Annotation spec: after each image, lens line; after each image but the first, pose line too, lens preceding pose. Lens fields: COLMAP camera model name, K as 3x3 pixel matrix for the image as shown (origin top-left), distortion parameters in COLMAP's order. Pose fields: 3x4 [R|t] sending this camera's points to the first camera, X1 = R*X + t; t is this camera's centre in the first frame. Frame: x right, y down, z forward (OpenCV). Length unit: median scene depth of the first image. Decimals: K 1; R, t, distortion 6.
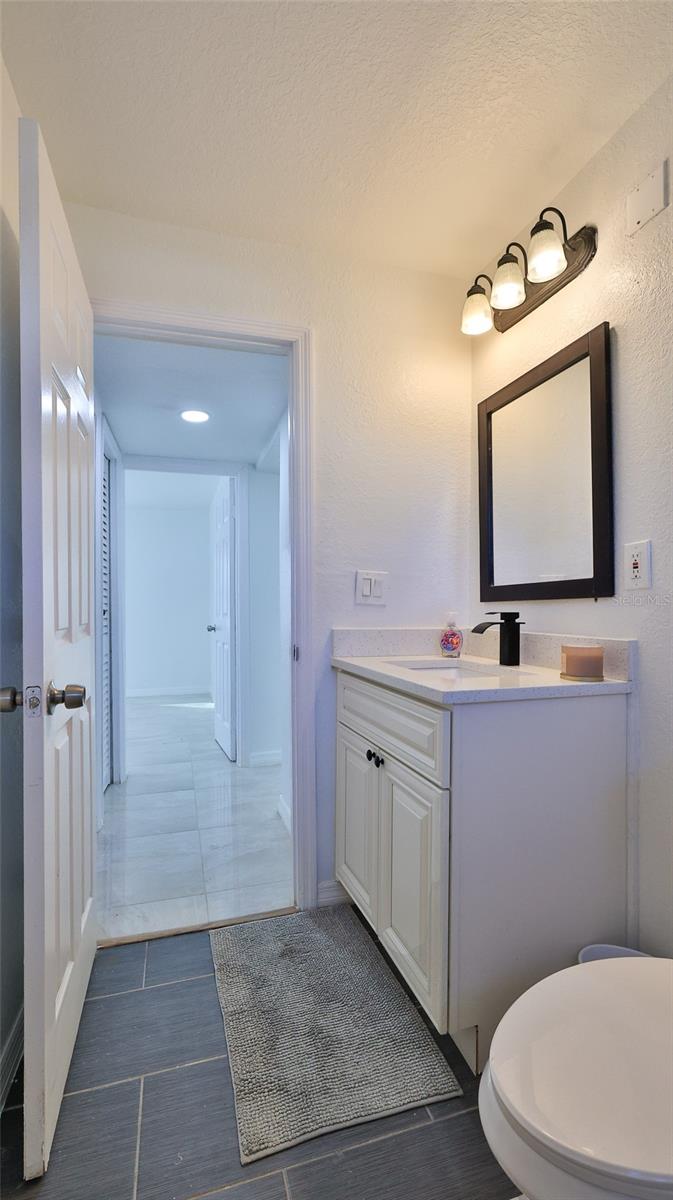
lens RADIAL K [[529.6, 0, 336.5], [0, 529.6, 600.0], [0, 0, 1]] dist [0.003142, 0.000616]
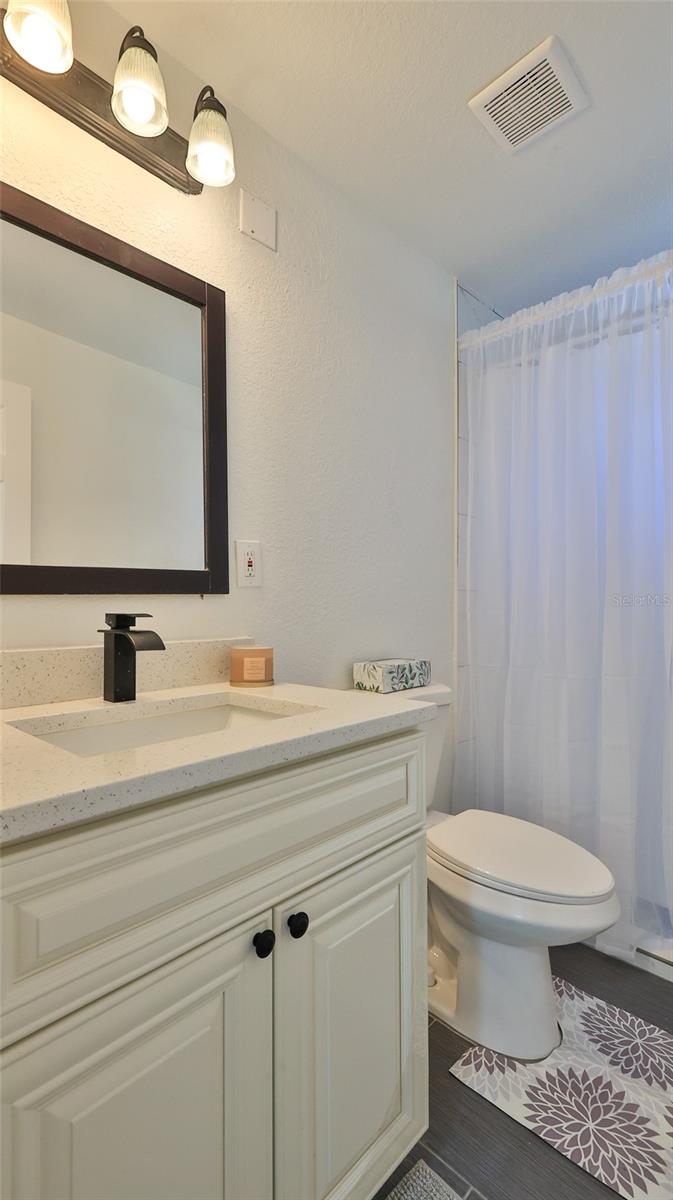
lens RADIAL K [[529.6, 0, 336.5], [0, 529.6, 600.0], [0, 0, 1]] dist [0.003142, 0.000616]
pose [[-0.478165, 0.010975, 0.878202, -0.369324], [-0.009057, 0.999807, -0.017426, 0.018729], [-0.878224, -0.016286, -0.477973, 1.221881]]
